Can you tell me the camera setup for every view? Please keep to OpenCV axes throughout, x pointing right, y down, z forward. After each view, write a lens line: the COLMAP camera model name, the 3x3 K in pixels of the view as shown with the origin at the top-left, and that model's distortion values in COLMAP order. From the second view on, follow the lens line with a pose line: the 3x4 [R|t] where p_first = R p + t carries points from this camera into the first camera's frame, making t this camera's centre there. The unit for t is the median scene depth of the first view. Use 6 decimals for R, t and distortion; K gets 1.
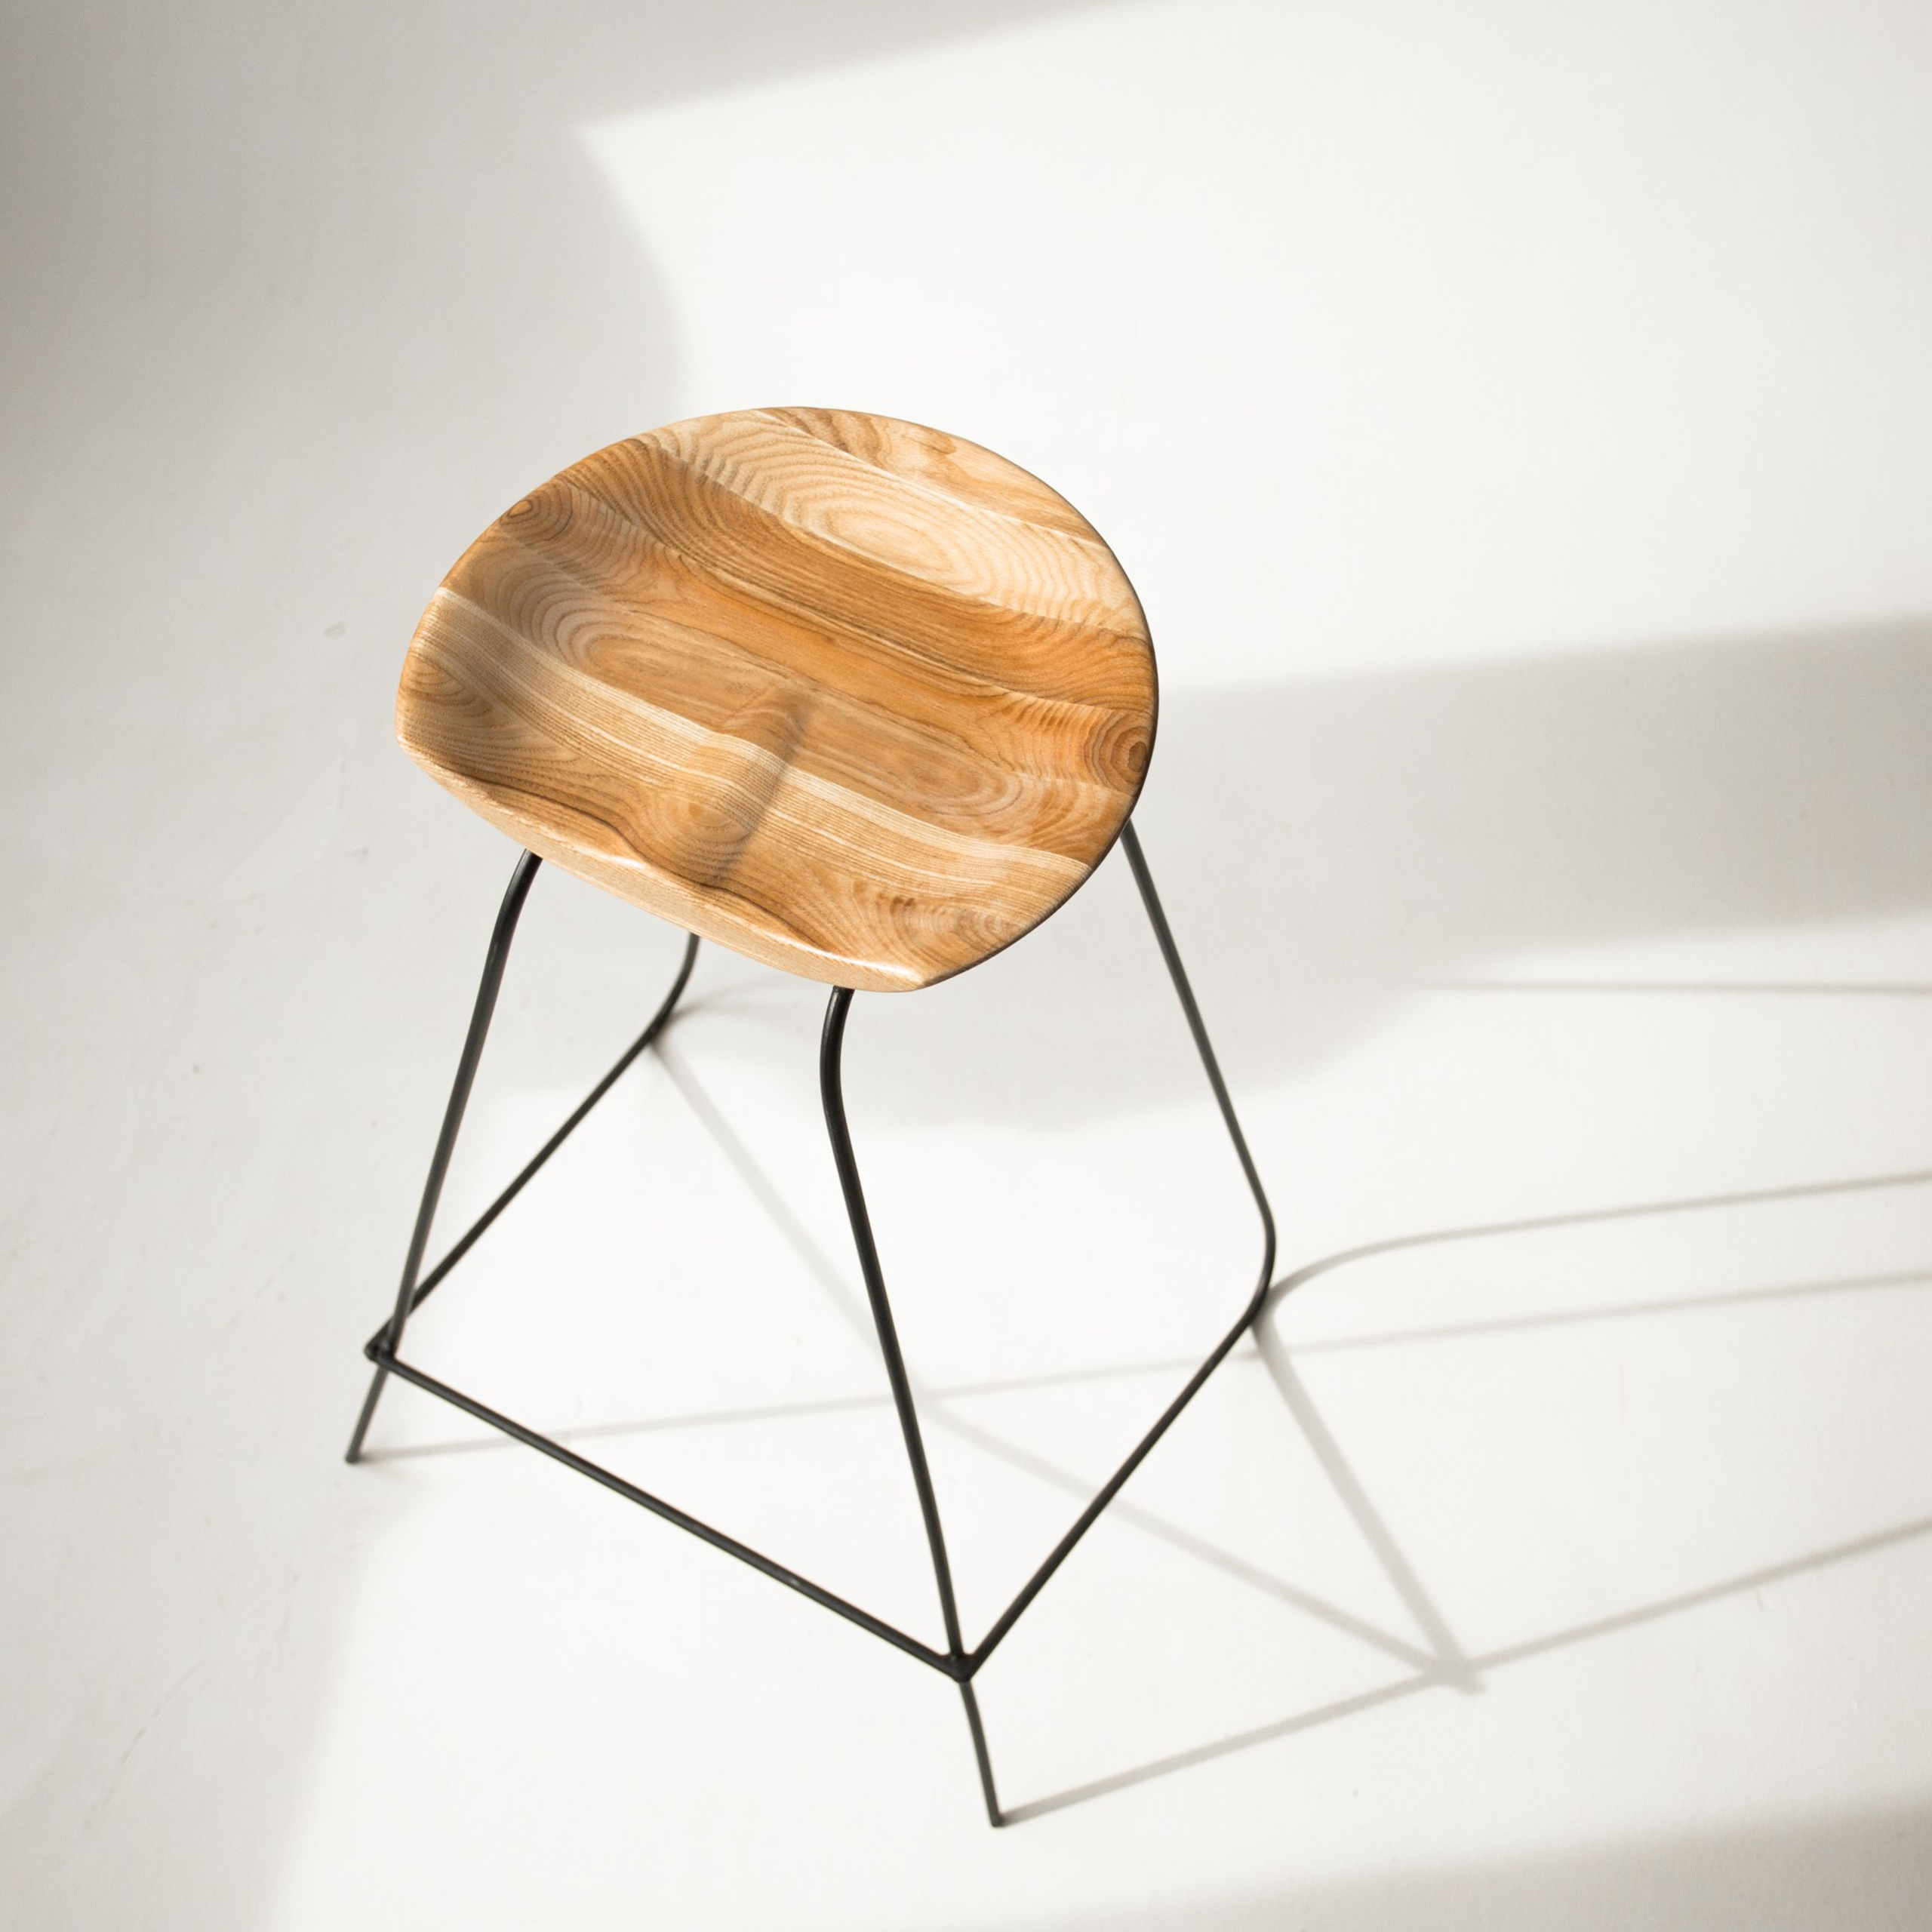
lens RADIAL K [[2353.2, 0, 965.4], [0, 2353.2, 963.4], [0, 0, 1]] dist [-0.012018, 0.000000]
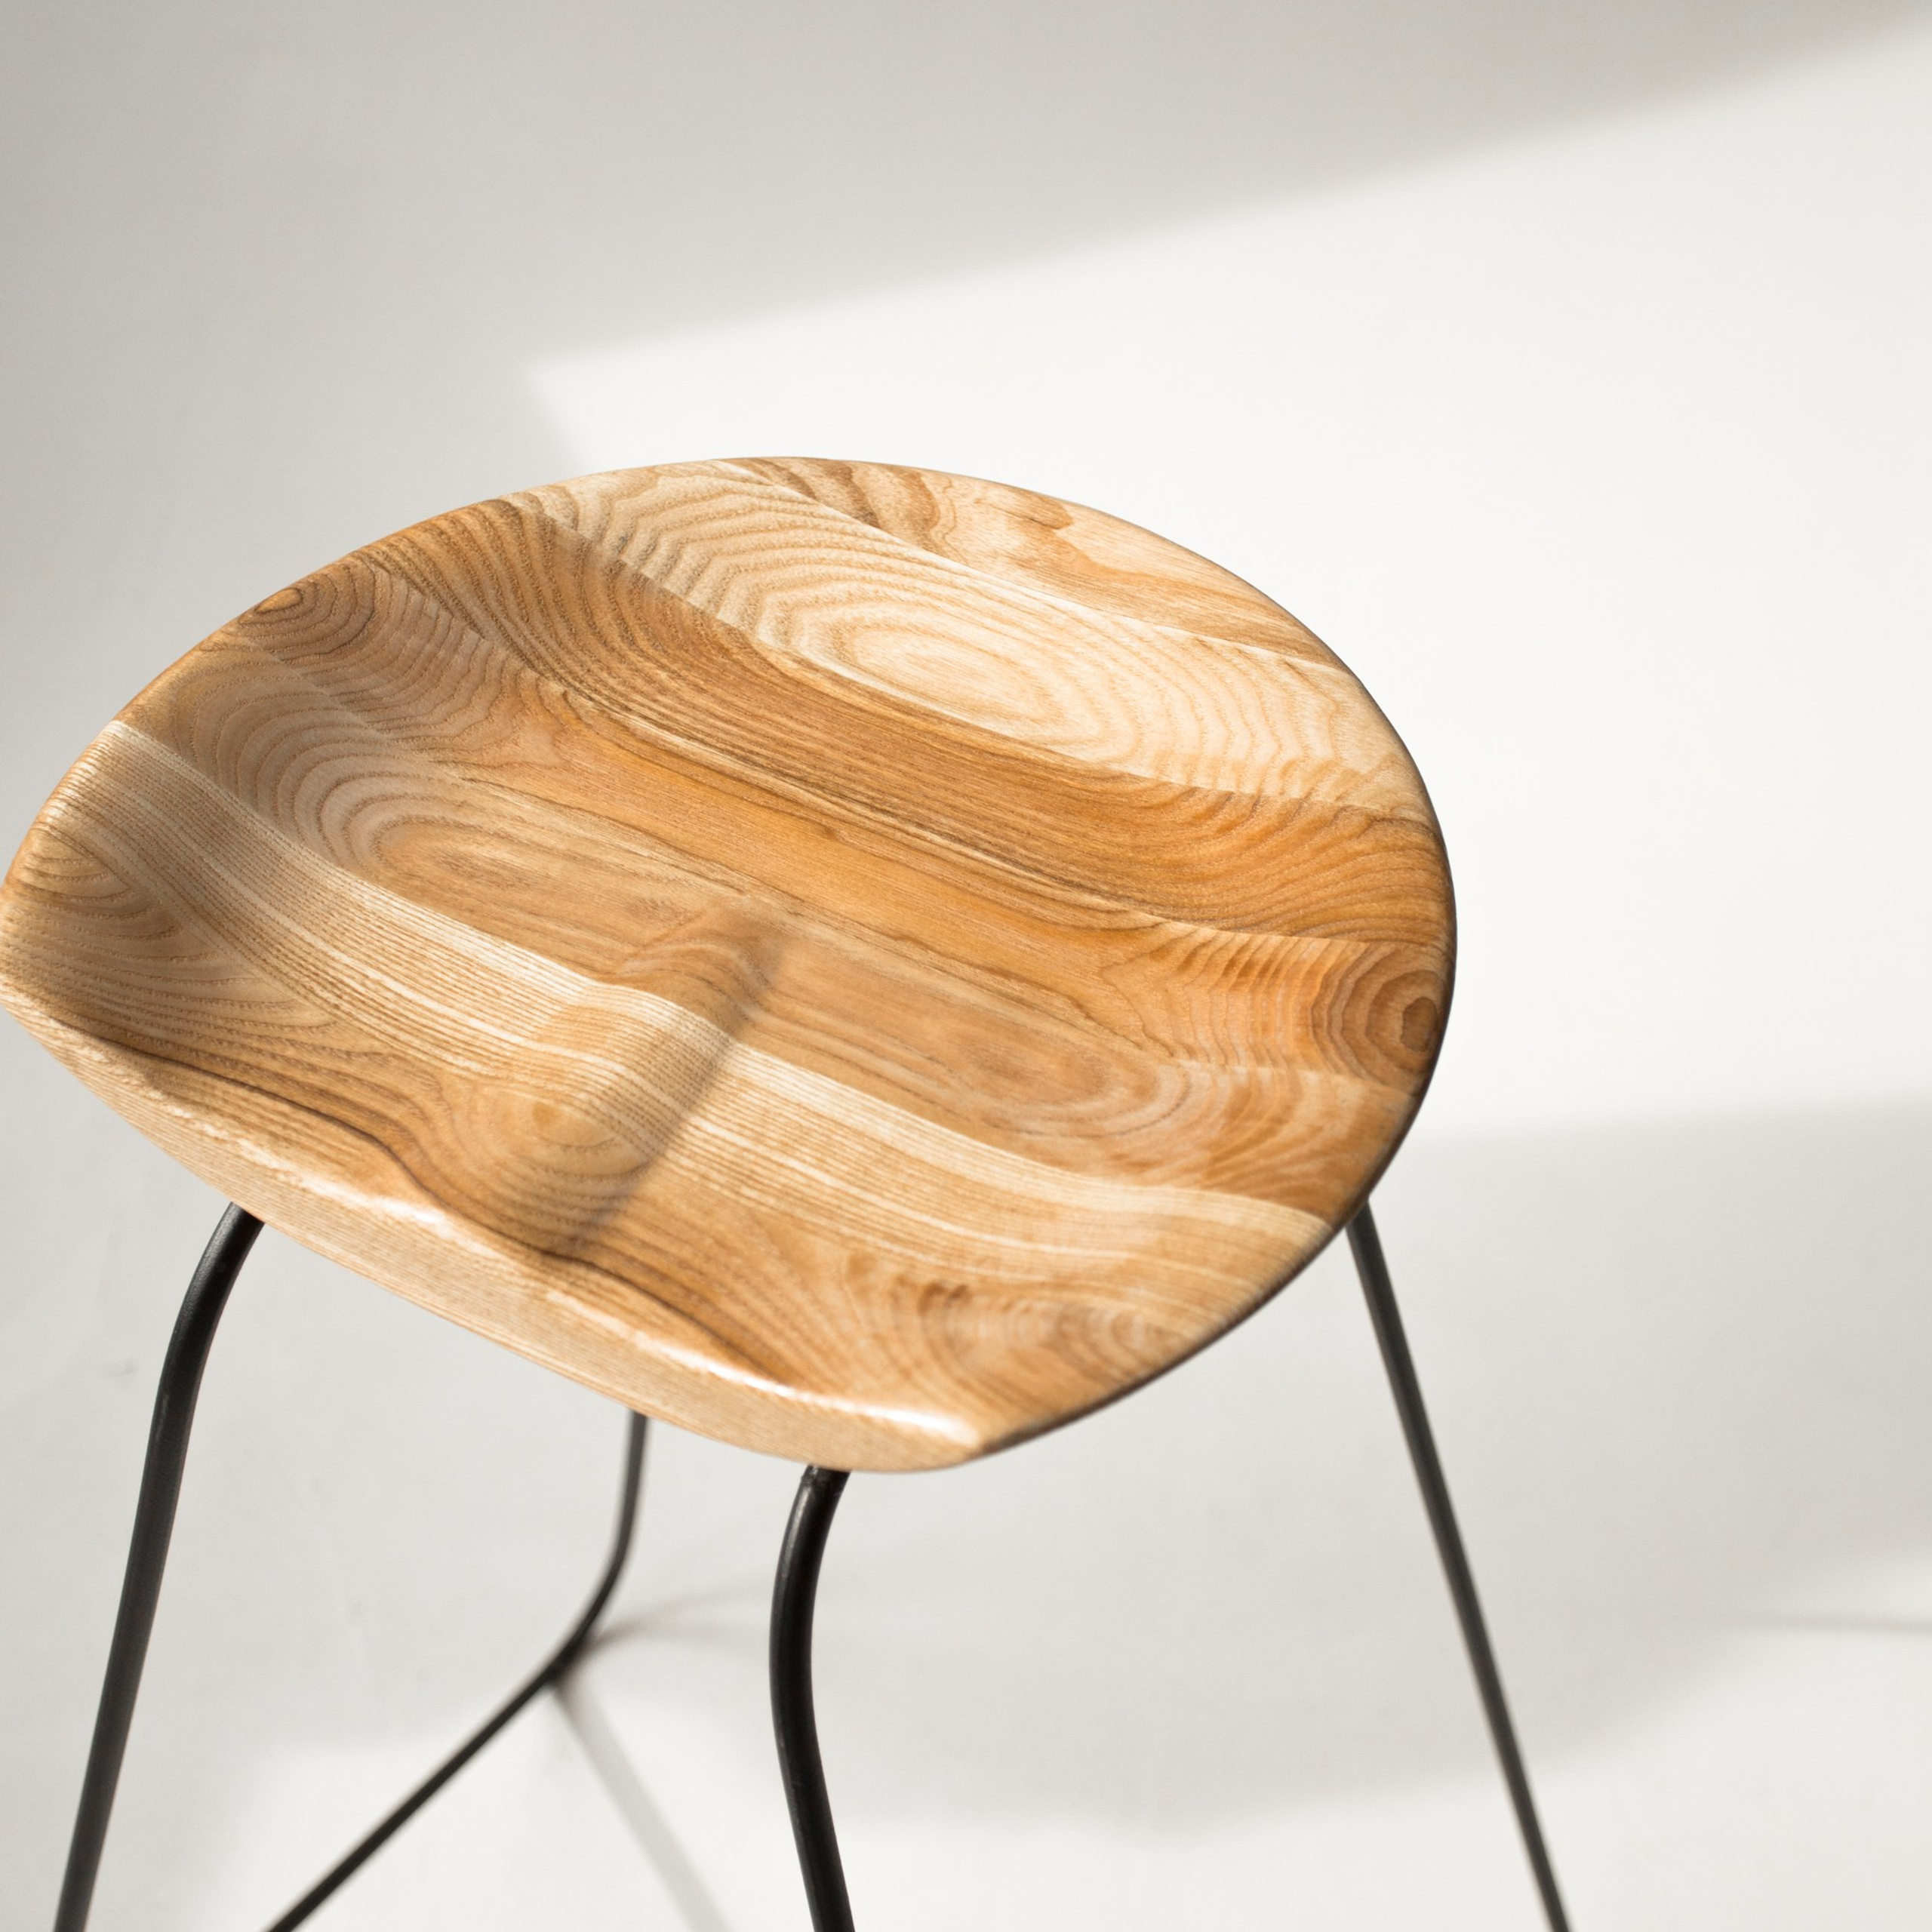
lens RADIAL K [[2987.2, 0, 979.4], [0, 2987.2, 959.0], [0, 0, 1]] dist [0.013544, 0.000000]
pose [[0.999151, 0.020374, -0.035797, 0.001420], [-0.028134, 0.972349, -0.231832, 0.046642], [0.030084, 0.232642, 0.972097, 0.347044]]
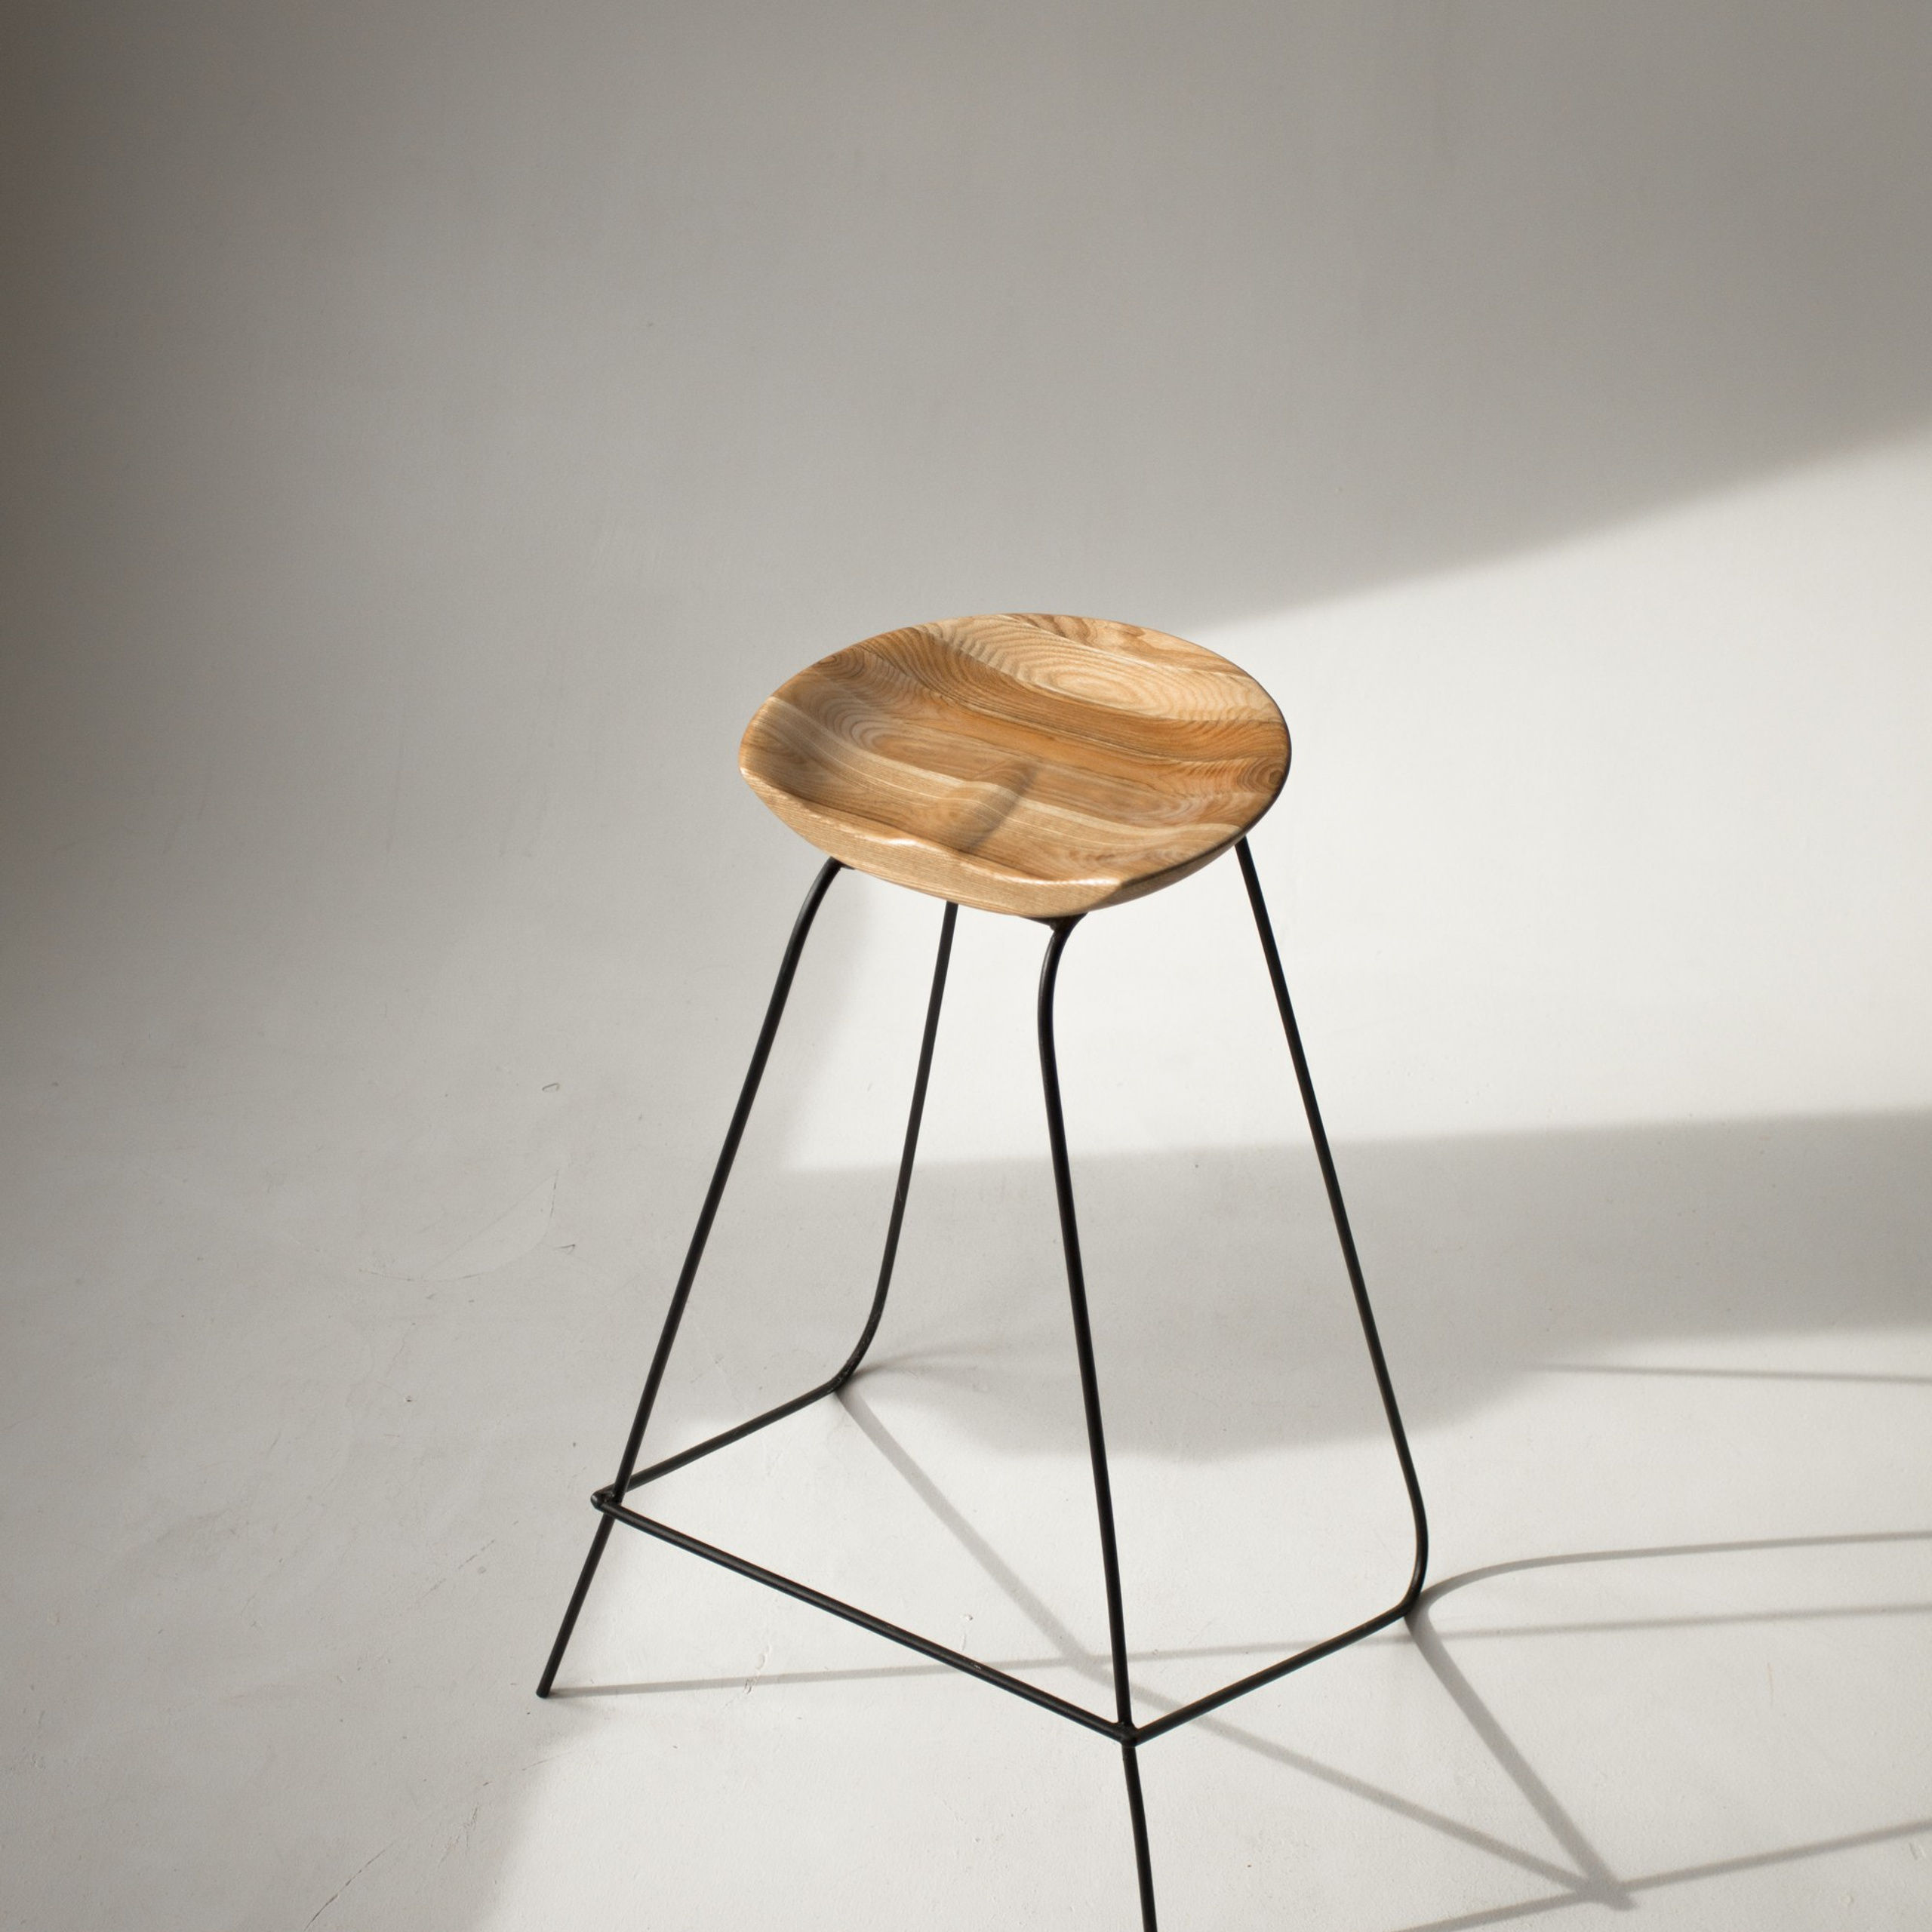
lens RADIAL K [[3033.1, 0, 972.8], [0, 3033.1, 967.6], [0, 0, 1]] dist [0.026439, 0.000000]
pose [[0.998669, 0.018217, -0.048263, -0.015480], [-0.036232, 0.913668, -0.404844, 0.695711], [0.036722, 0.406053, 0.913111, -0.553042]]
